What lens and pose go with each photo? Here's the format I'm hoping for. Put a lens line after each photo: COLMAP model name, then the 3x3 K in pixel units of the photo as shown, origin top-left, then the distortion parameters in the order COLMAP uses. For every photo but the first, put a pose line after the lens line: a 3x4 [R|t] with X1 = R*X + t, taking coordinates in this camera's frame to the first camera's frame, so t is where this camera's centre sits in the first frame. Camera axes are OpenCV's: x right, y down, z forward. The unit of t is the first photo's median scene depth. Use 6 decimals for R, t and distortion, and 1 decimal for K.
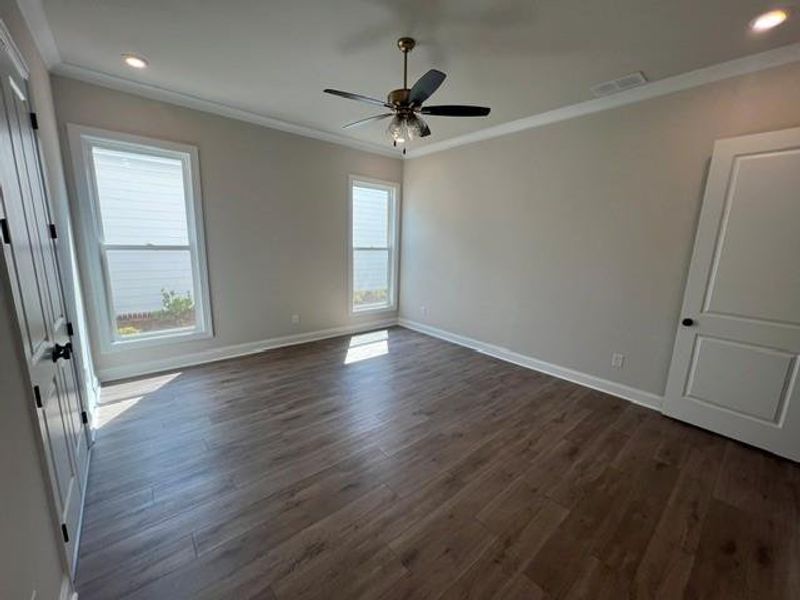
lens RADIAL K [[316.8, 0, 402.3], [0, 316.8, 301.5], [0, 0, 1]] dist [-0.002007, -0.000631]
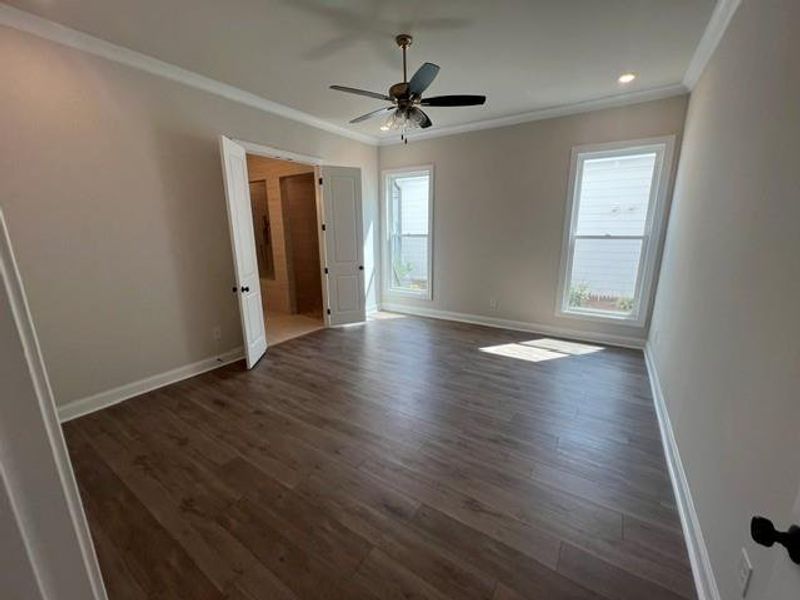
lens RADIAL K [[316.8, 0, 400.6], [0, 316.8, 298.7], [0, 0, 1]] dist [-0.002007, -0.000631]
pose [[0.285458, 0.179703, -0.941393, 0.658350], [-0.164719, 0.976846, 0.136523, -0.059973], [0.944130, 0.116094, 0.308449, 0.421115]]
